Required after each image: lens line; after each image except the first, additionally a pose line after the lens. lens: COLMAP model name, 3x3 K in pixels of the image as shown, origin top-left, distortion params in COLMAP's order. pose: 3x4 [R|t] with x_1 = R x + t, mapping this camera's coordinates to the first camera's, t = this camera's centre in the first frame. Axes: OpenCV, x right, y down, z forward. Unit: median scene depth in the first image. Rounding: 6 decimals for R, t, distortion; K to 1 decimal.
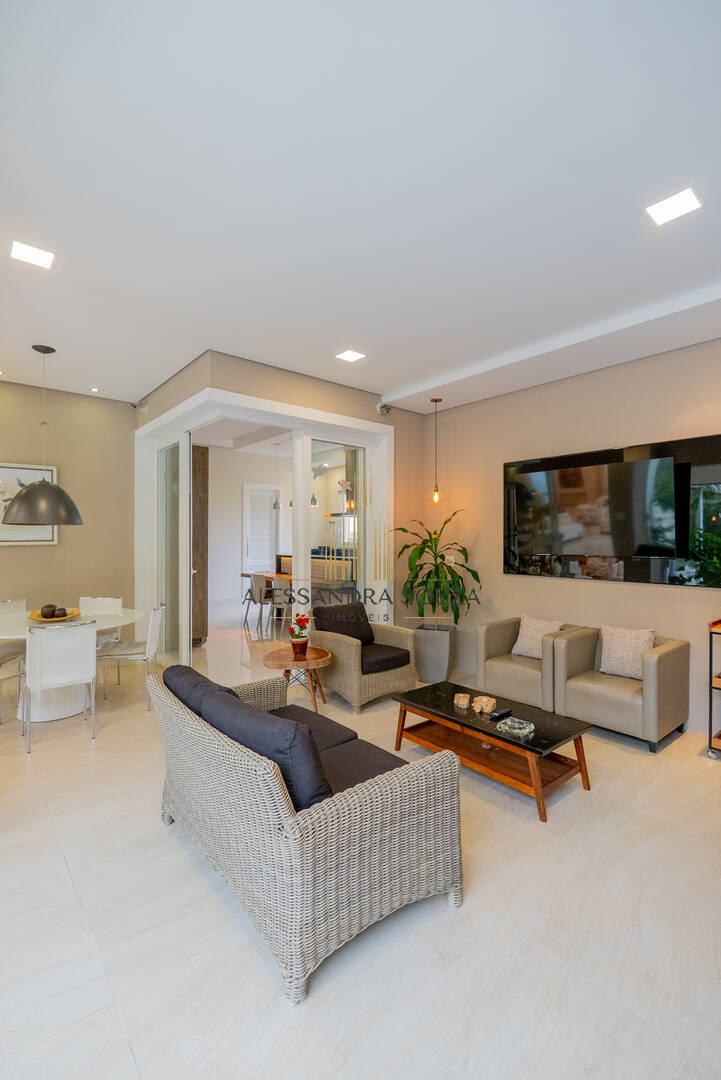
lens RADIAL K [[486.8, 0, 360.3], [0, 486.8, 531.7], [0, 0, 1]] dist [0.047390, 0.000099]
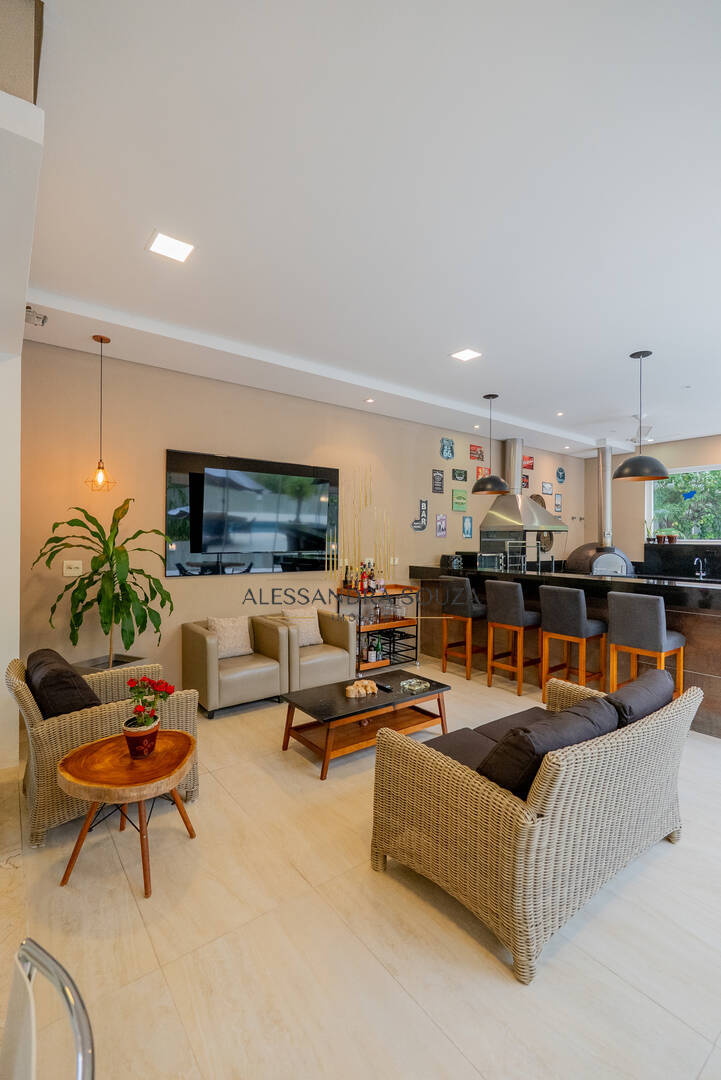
lens RADIAL K [[476.3, 0, 362.1], [0, 476.3, 537.6], [0, 0, 1]] dist [-0.002375, -0.000063]
pose [[0.044537, -0.000560, 0.999008, -0.550607], [-0.018026, 0.999837, 0.001364, 0.008503], [-0.998845, -0.018069, 0.044520, 0.641866]]
